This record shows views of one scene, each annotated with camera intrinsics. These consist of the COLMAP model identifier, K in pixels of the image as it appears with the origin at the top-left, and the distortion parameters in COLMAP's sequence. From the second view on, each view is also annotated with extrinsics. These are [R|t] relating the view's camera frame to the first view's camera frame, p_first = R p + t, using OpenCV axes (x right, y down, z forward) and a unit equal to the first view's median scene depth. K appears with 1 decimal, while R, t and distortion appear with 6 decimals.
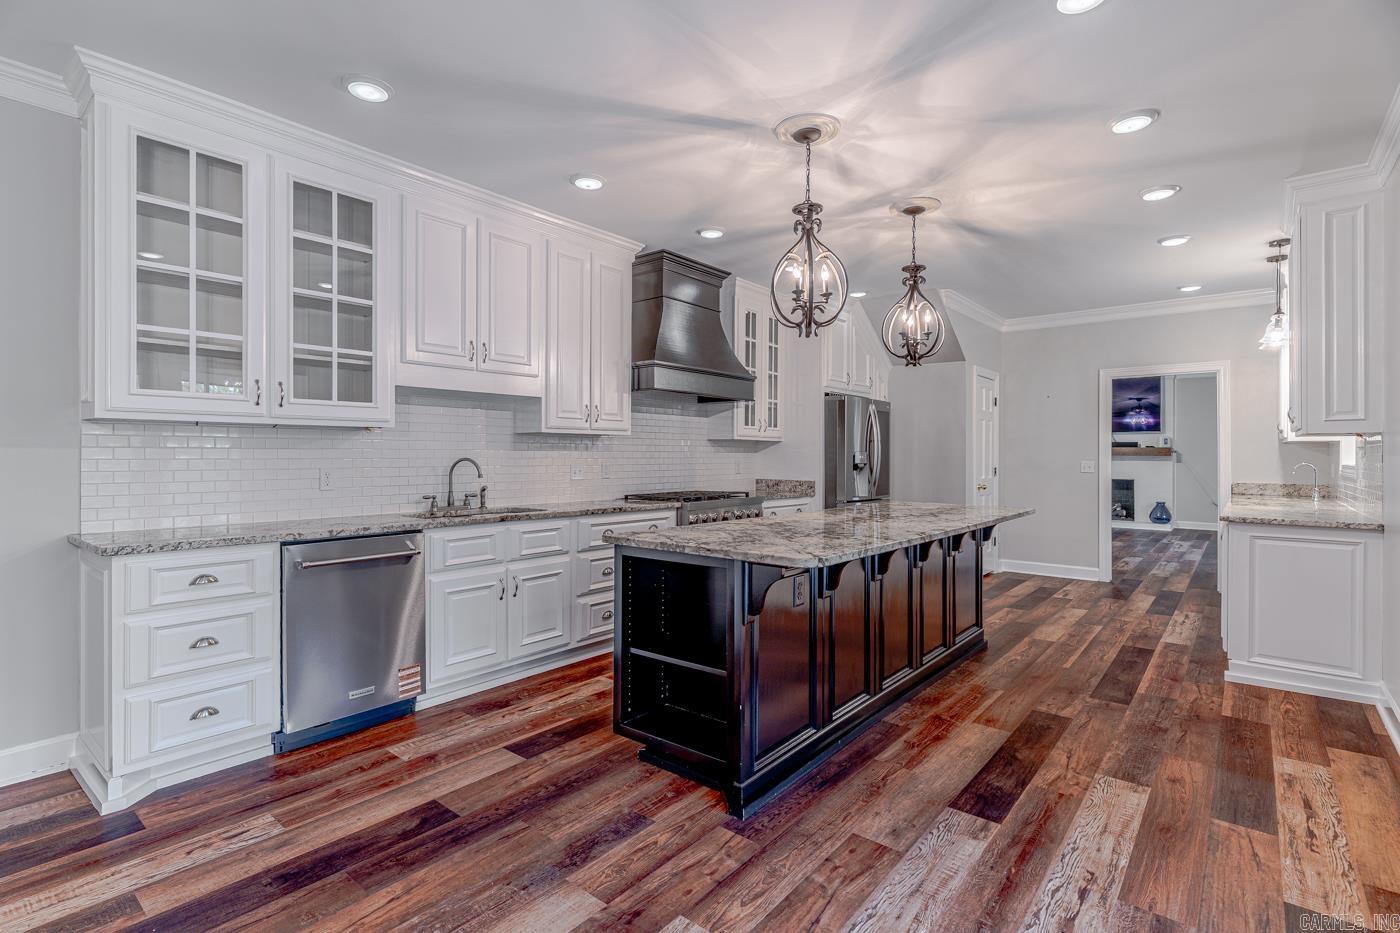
lens RADIAL K [[664.3, 0, 703.7], [0, 664.3, 459.7], [0, 0, 1]] dist [-0.000277, -0.000354]
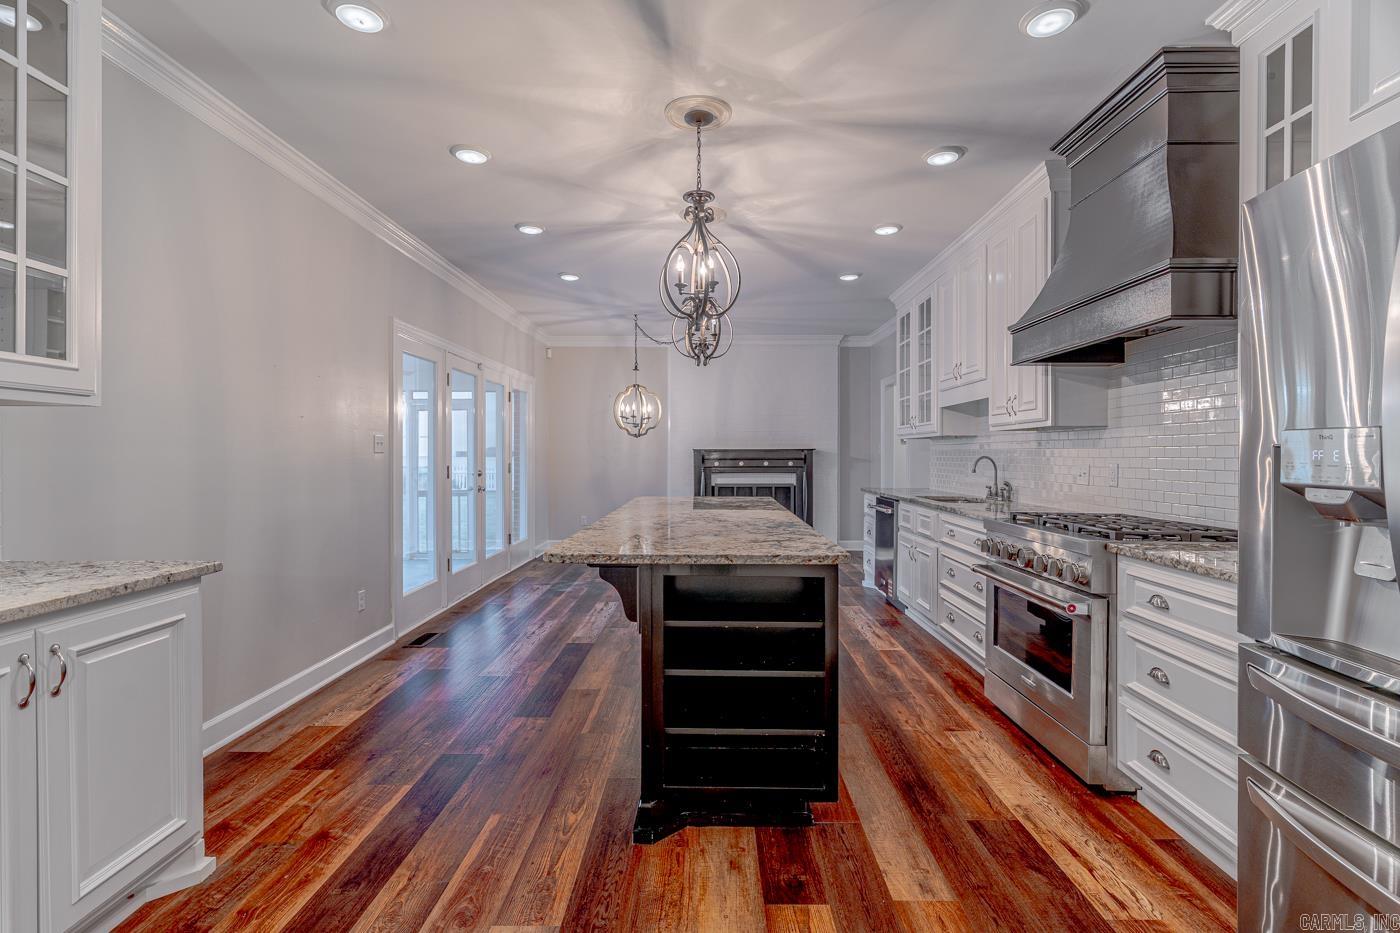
lens RADIAL K [[664.3, 0, 703.7], [0, 664.3, 459.7], [0, 0, 1]] dist [-0.000277, -0.000354]
pose [[-0.778535, 0.003435, -0.627592, 1.001316], [-0.005101, 0.999917, 0.011800, -0.006716], [0.627581, 0.012388, -0.778453, 2.040318]]
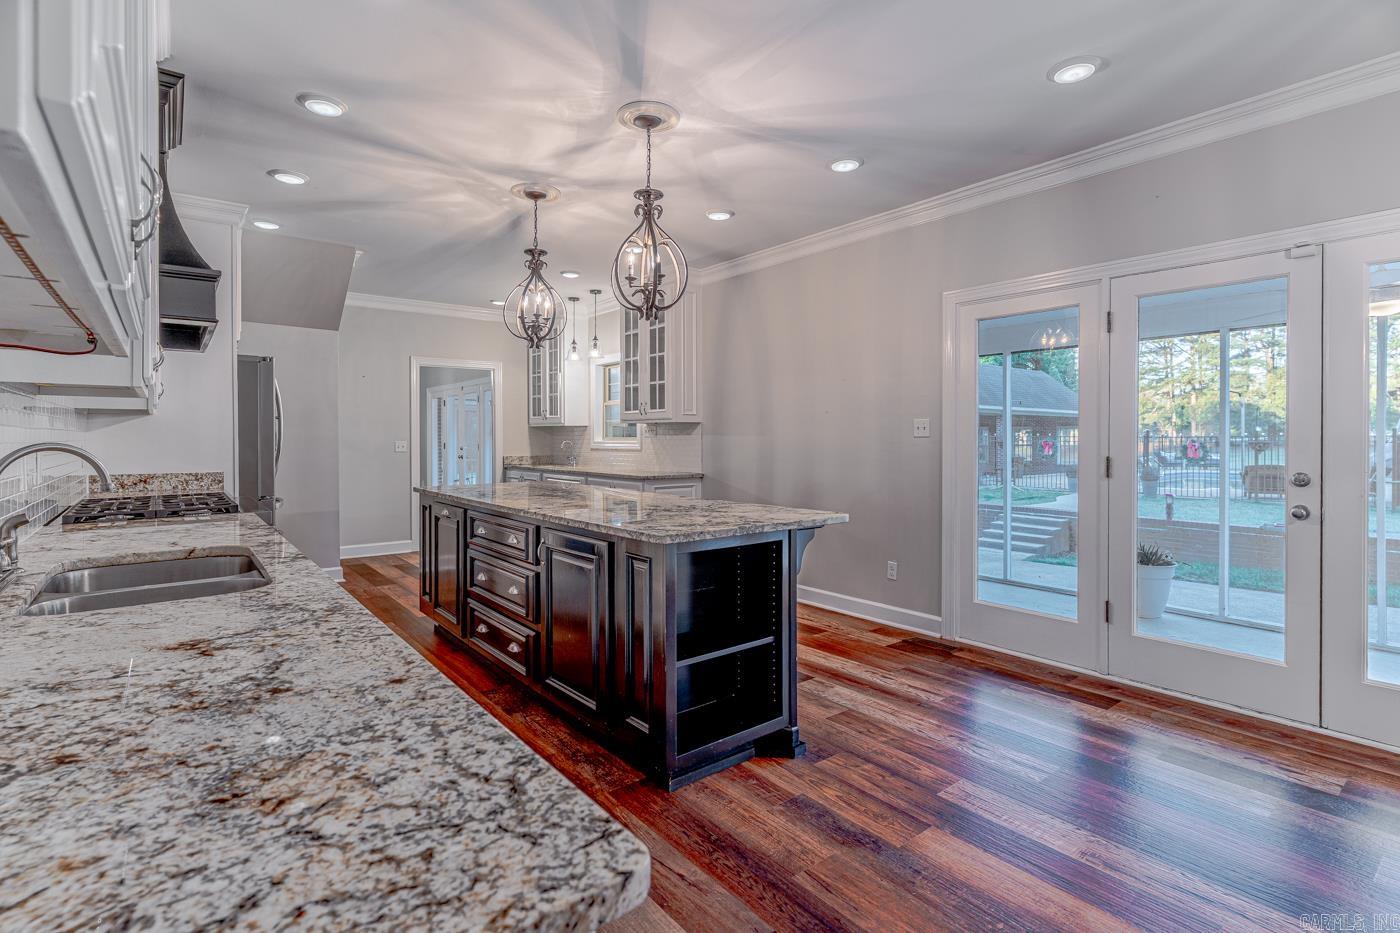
lens RADIAL K [[674.4, 0, 692.2], [0, 674.4, 443.7], [0, 0, 1]] dist [-0.000038, -0.000634]
pose [[0.216948, -0.012651, 0.976101, -0.833481], [0.007429, 0.999908, 0.011309, -0.005182], [-0.976155, 0.004798, 0.217022, 0.700198]]
